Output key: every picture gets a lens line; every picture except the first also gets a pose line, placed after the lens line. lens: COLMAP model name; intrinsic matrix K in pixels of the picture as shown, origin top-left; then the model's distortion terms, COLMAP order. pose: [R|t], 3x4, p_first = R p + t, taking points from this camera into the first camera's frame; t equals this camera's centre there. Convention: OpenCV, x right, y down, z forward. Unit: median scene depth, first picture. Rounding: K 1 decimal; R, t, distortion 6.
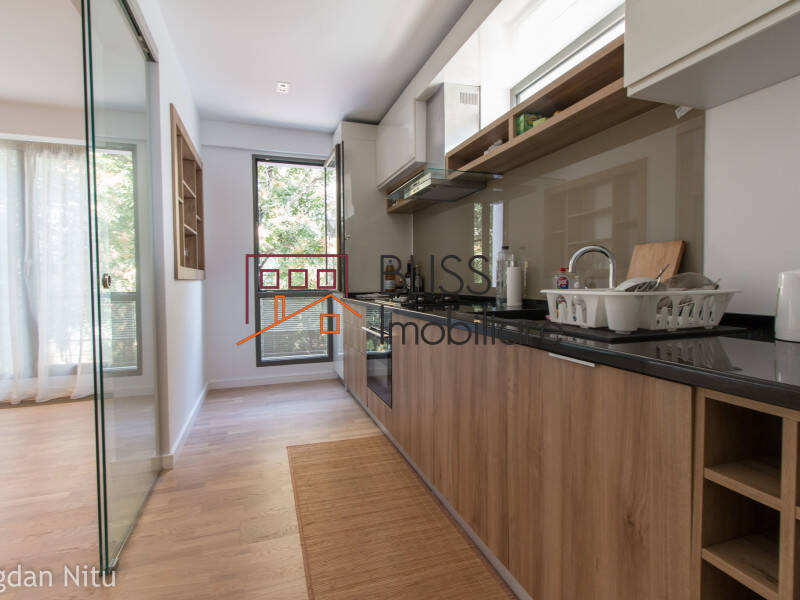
lens RADIAL K [[412.6, 0, 397.3], [0, 412.6, 298.0], [0, 0, 1]] dist [-0.002891, 0.000312]
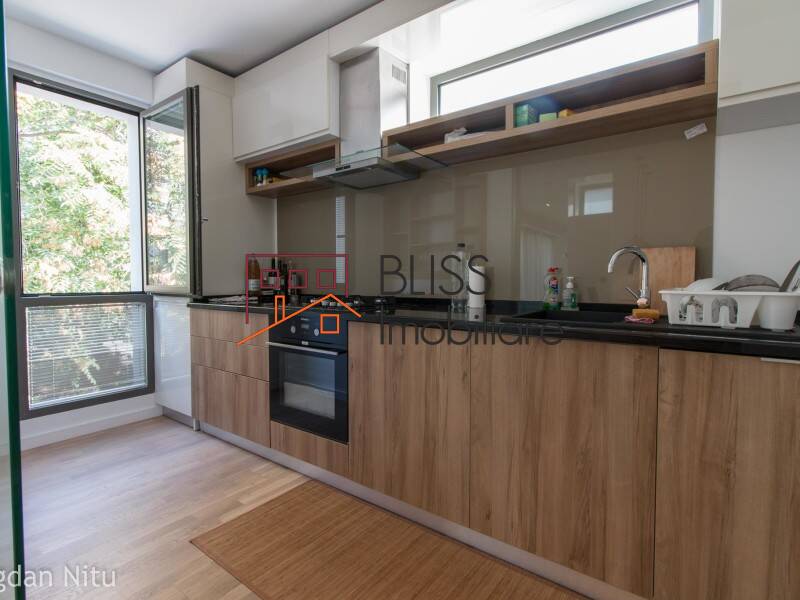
lens RADIAL K [[412.6, 0, 400.4], [0, 412.6, 297.6], [0, 0, 1]] dist [-0.002891, 0.000312]
pose [[0.823942, -0.018607, 0.566369, -0.321307], [0.019343, 0.999802, 0.004707, -0.009411], [-0.566344, 0.007076, 0.824139, 0.263955]]
